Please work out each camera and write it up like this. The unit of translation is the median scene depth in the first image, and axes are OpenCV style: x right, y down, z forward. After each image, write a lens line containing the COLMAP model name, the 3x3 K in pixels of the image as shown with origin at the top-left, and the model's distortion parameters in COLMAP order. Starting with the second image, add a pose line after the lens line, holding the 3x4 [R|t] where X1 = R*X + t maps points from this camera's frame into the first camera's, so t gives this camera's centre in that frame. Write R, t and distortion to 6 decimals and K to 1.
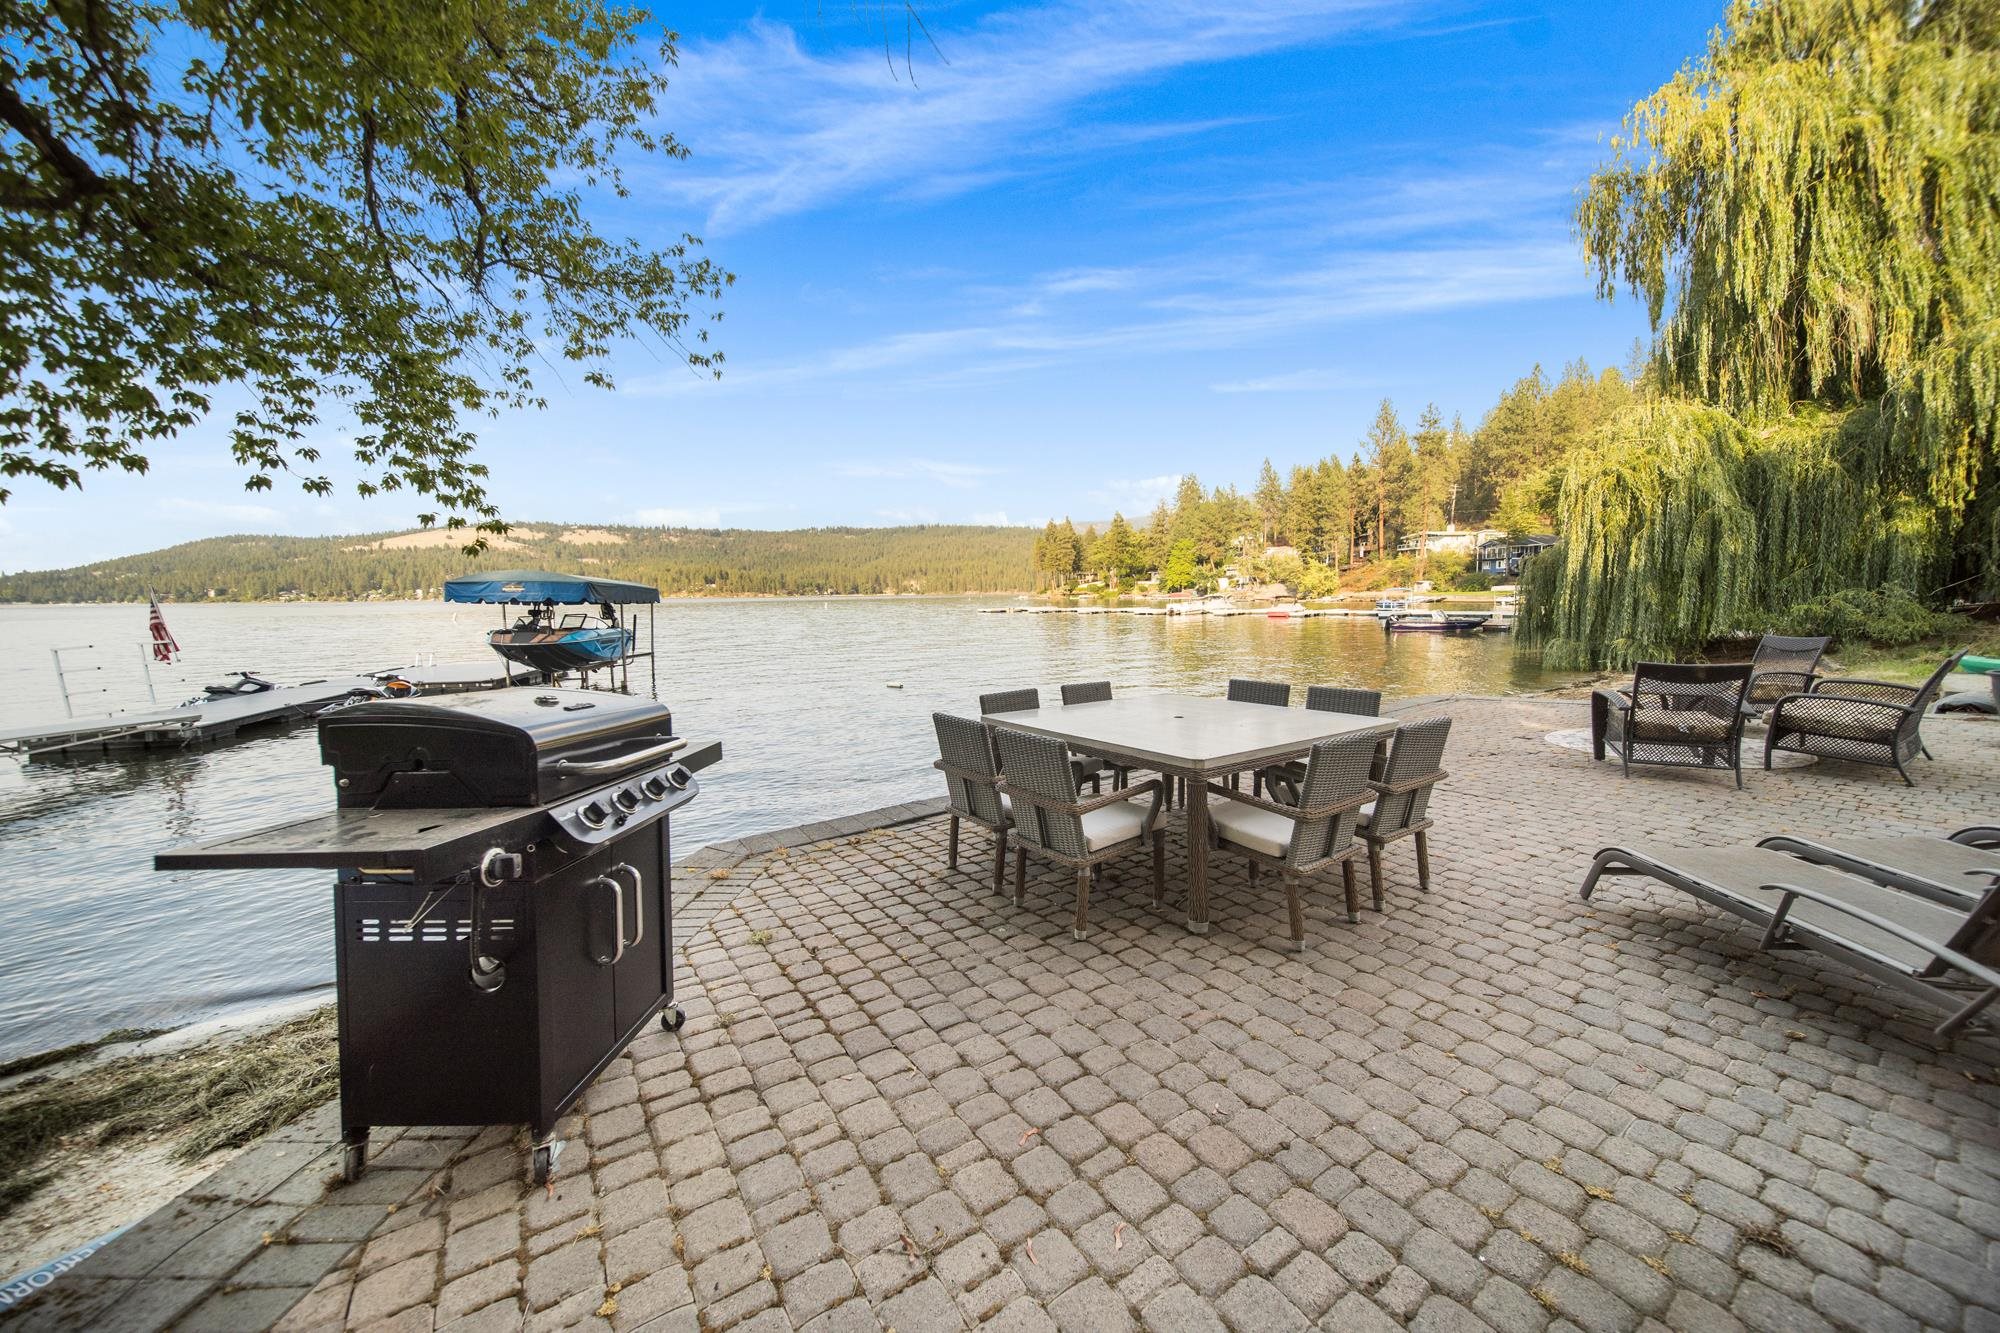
lens RADIAL K [[689.0, 0, 1003.0], [0, 689.0, 648.3], [0, 0, 1]] dist [-0.003218, -0.001129]
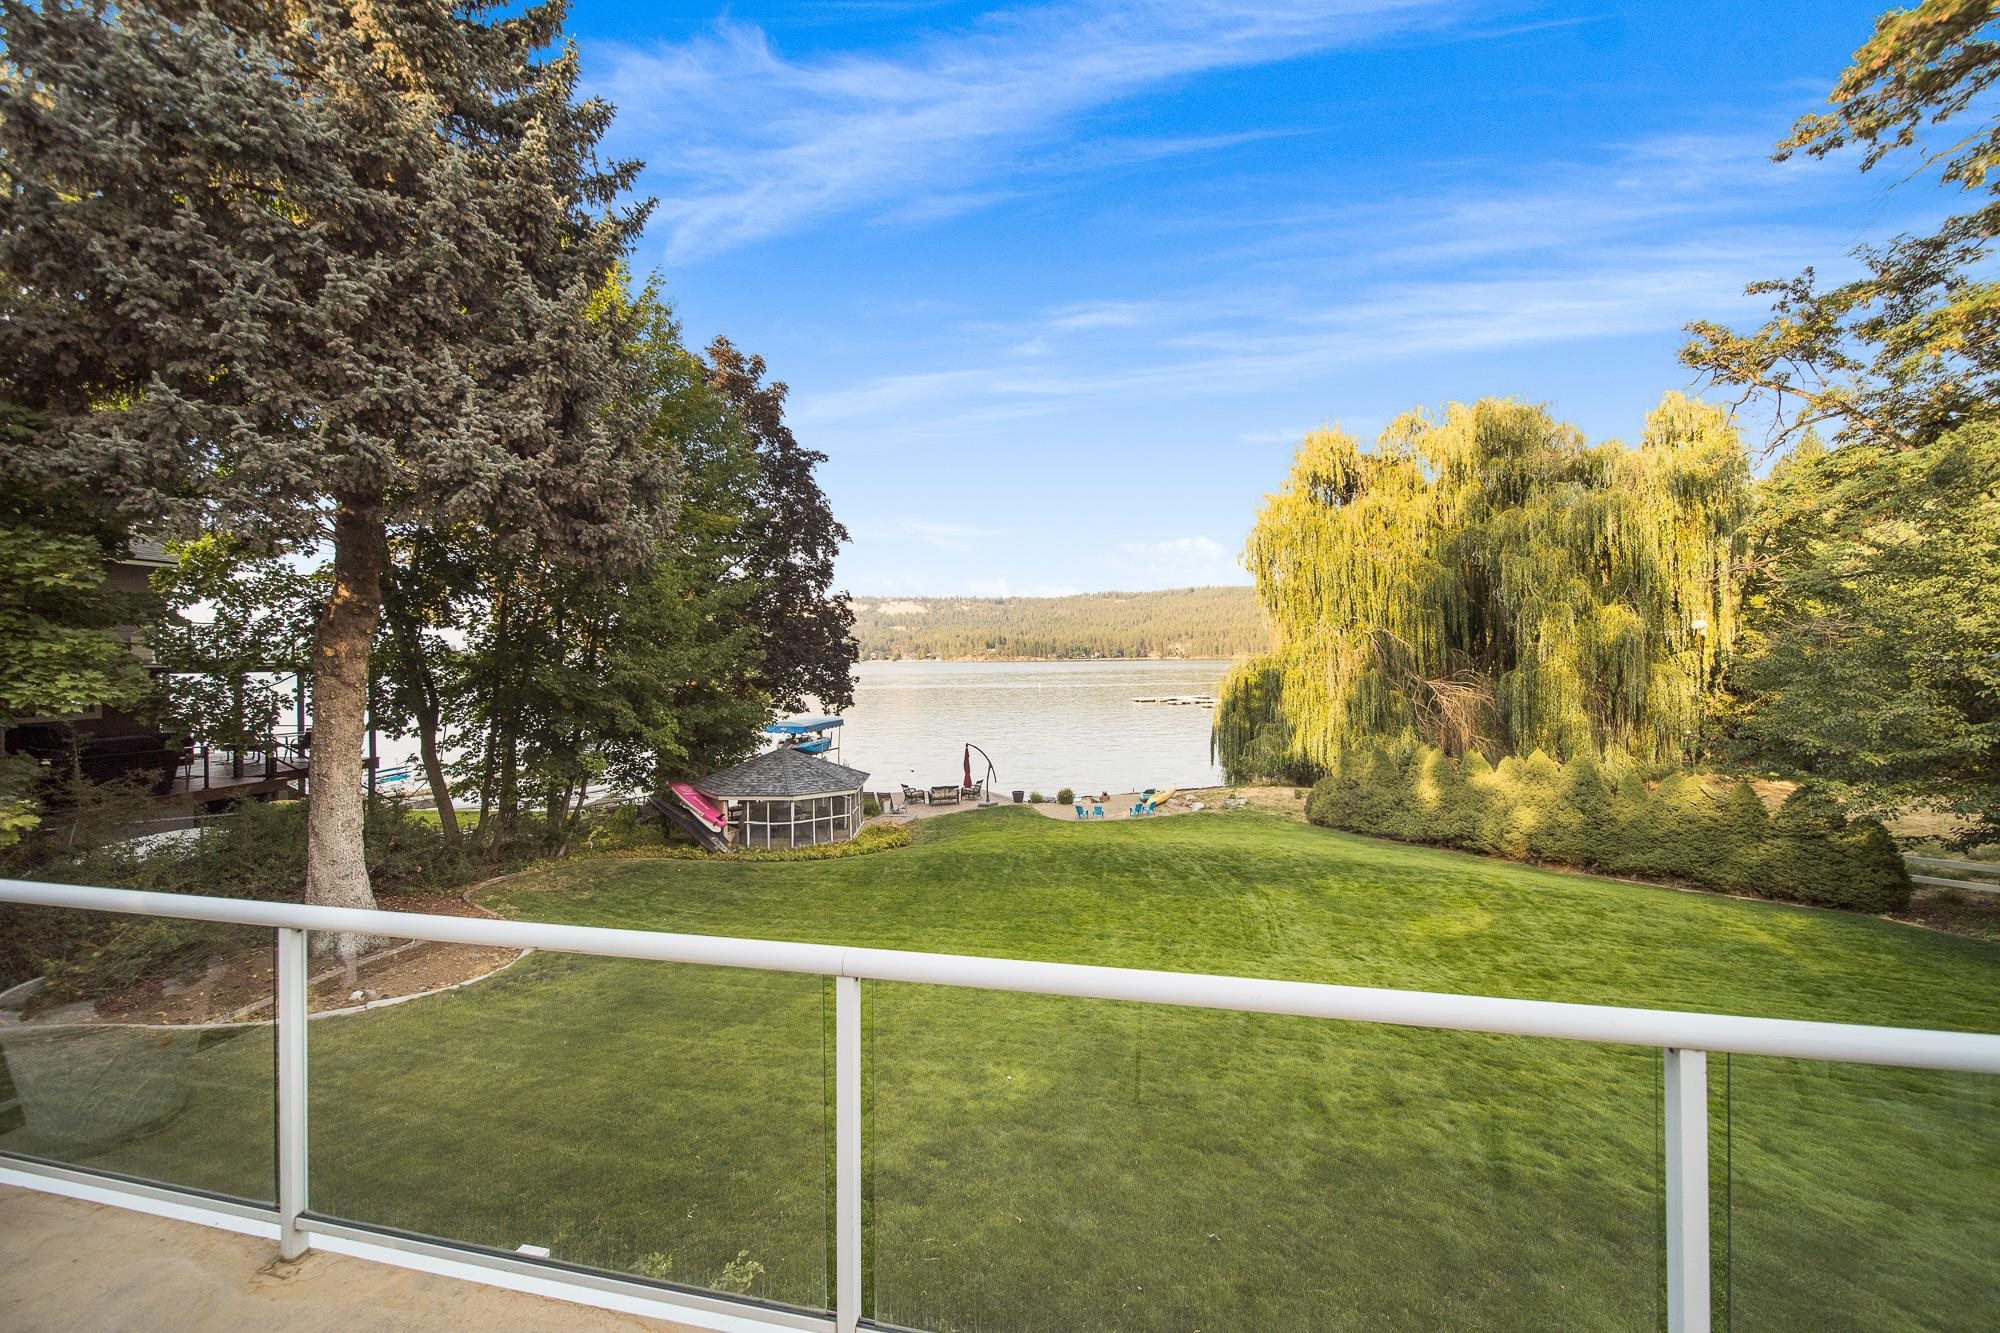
lens RADIAL K [[689.0, 0, 1008.9], [0, 689.0, 661.1], [0, 0, 1]] dist [-0.003218, -0.001129]
pose [[0.927769, 0.003053, -0.373142, 0.503005], [-0.029051, 0.997522, -0.064071, -0.086997], [0.372022, 0.070284, 0.925559, -0.542384]]
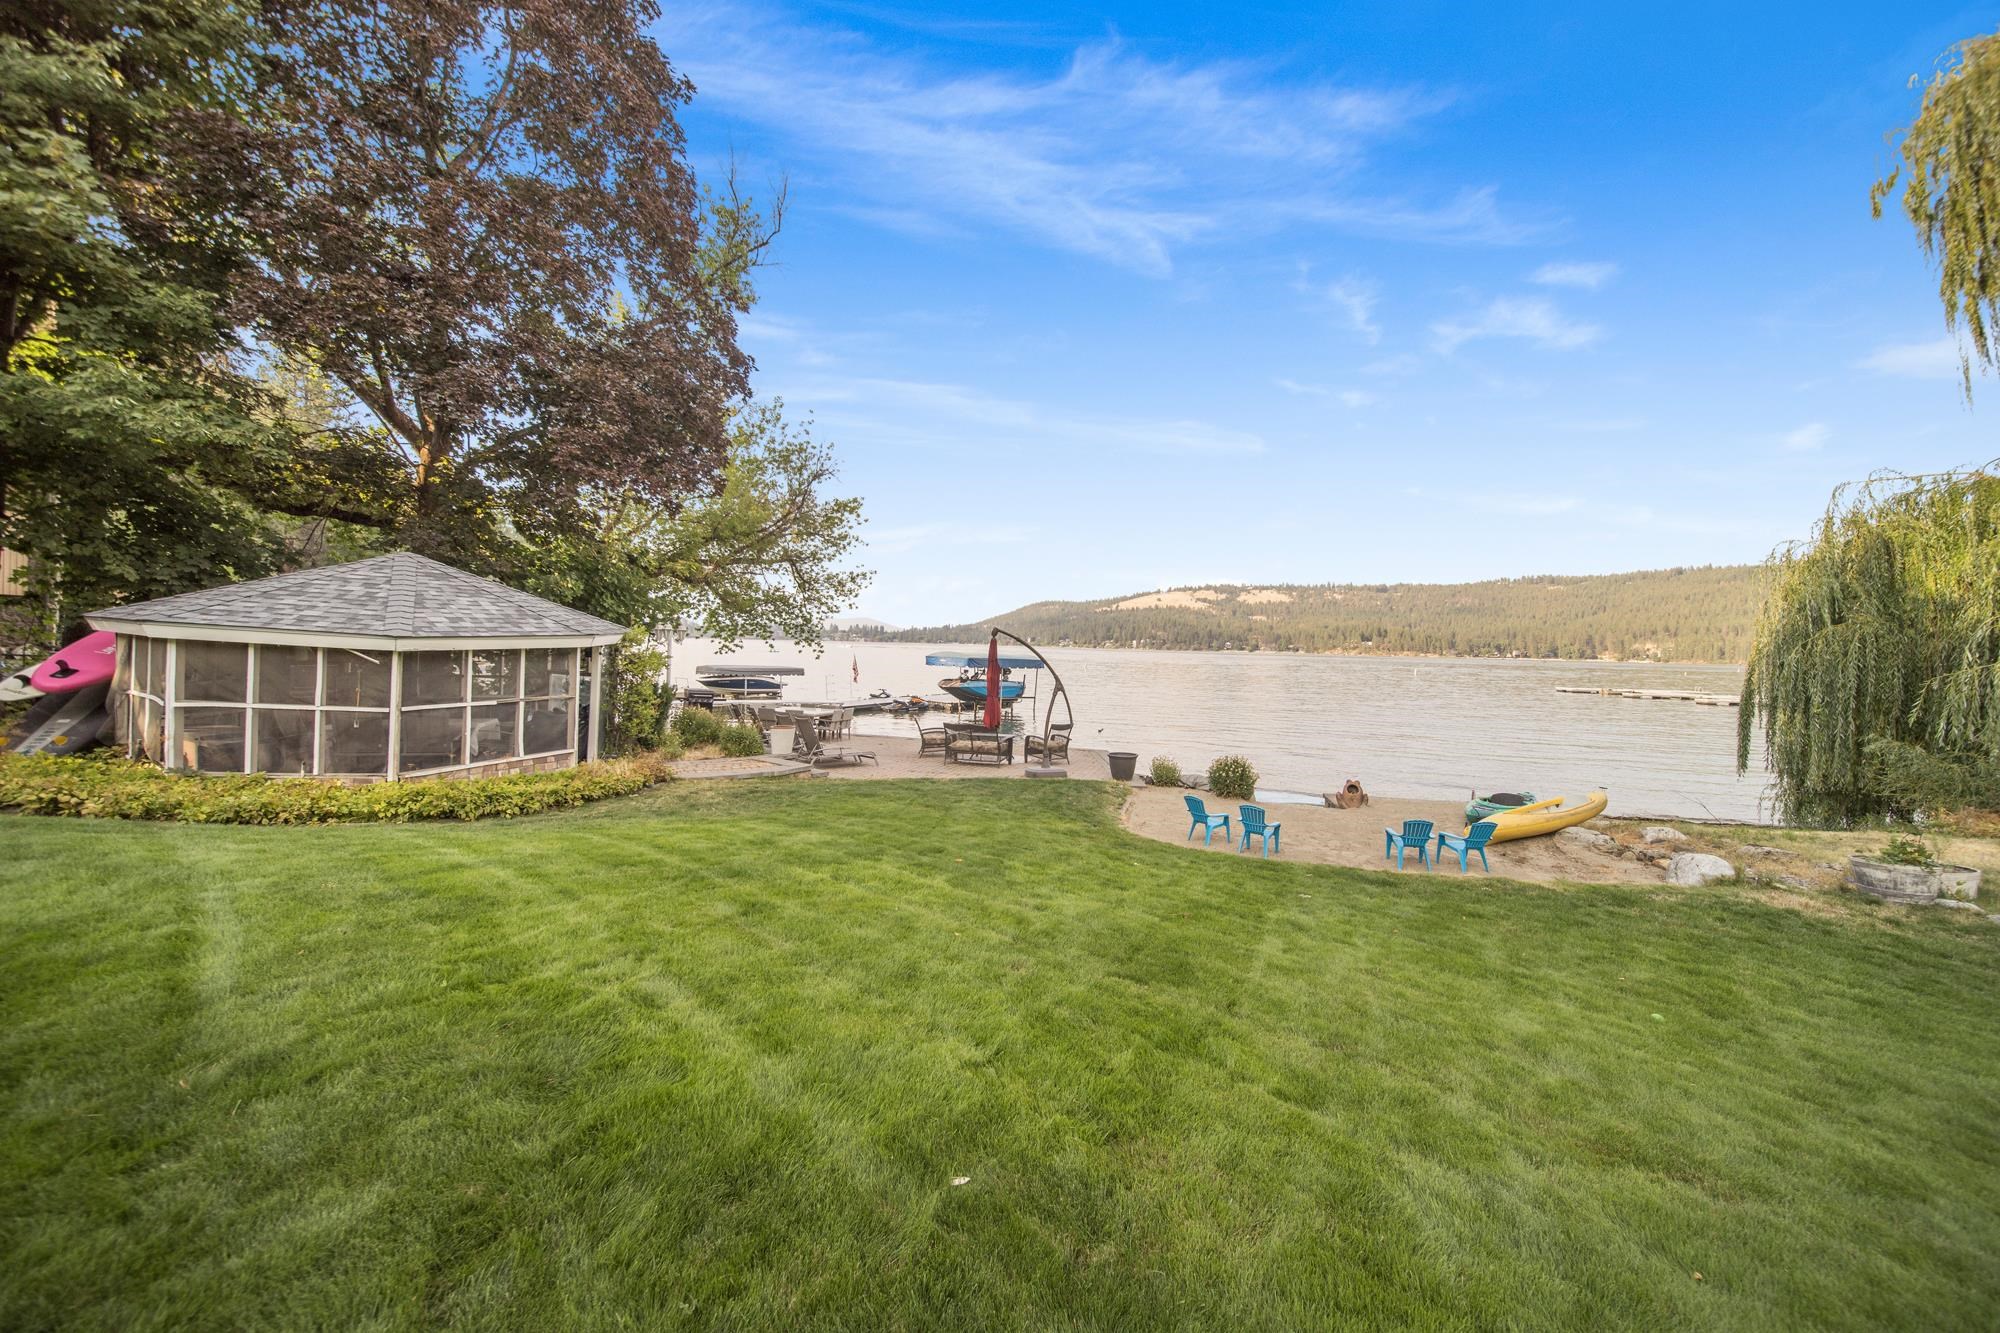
lens RADIAL K [[689.0, 0, 1004.5], [0, 689.0, 656.4], [0, 0, 1]] dist [-0.003218, -0.001129]
pose [[0.623804, 0.039740, -0.780570, 0.446258], [-0.093933, 0.995280, -0.024397, -0.025911], [0.775915, 0.088540, 0.624593, -0.083727]]
